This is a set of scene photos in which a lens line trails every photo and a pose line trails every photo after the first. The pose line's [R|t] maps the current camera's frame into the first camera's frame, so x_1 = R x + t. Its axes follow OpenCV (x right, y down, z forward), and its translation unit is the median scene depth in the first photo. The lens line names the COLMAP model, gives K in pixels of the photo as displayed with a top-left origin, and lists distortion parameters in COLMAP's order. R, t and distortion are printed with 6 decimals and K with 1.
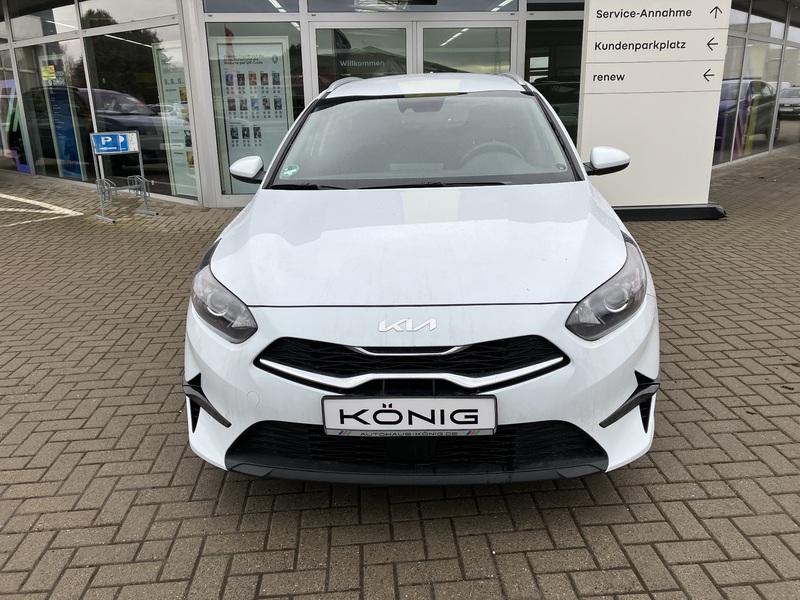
lens RADIAL K [[653.6, 0, 397.3], [0, 653.6, 300.3], [0, 0, 1]] dist [0.045572, -0.055712]
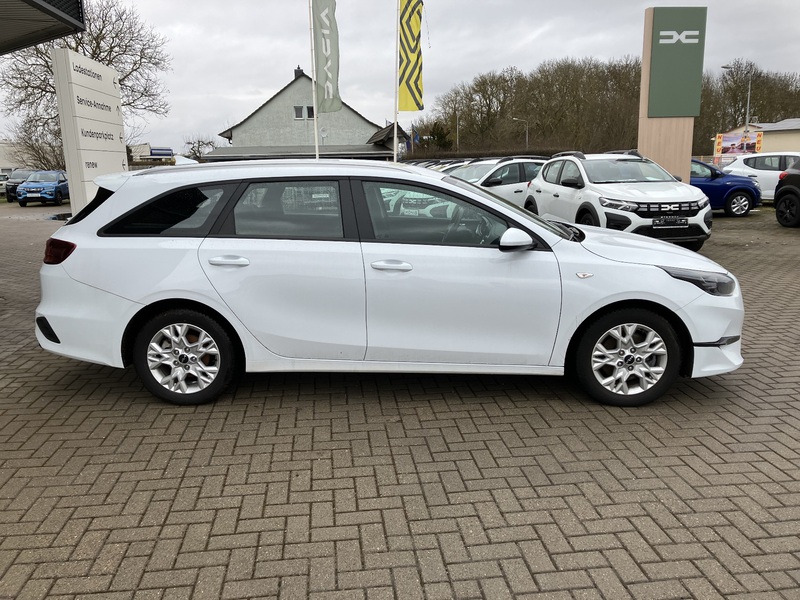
lens RADIAL K [[653.6, 0, 398.5], [0, 653.6, 298.1], [0, 0, 1]] dist [0.045572, -0.055712]
pose [[-0.051309, -0.182355, 0.981893, -1.262300], [0.315746, 0.929793, 0.189179, -0.361460], [-0.947455, 0.319735, 0.009872, 1.150853]]
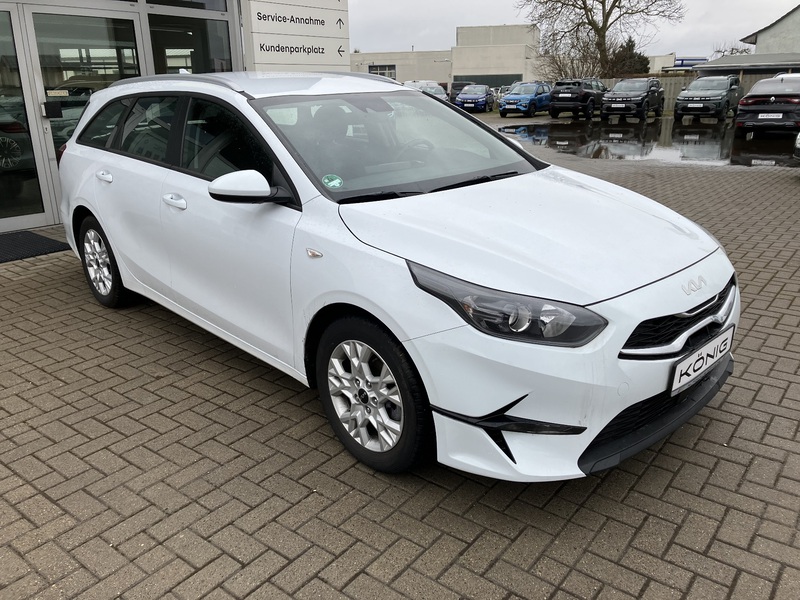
lens RADIAL K [[653.6, 0, 401.3], [0, 653.6, 297.2], [0, 0, 1]] dist [0.045572, -0.055712]
pose [[0.671706, -0.219303, 0.707614, -0.664399], [0.222391, 0.970816, 0.089768, -0.091886], [-0.706649, 0.097069, 0.700874, 0.296894]]
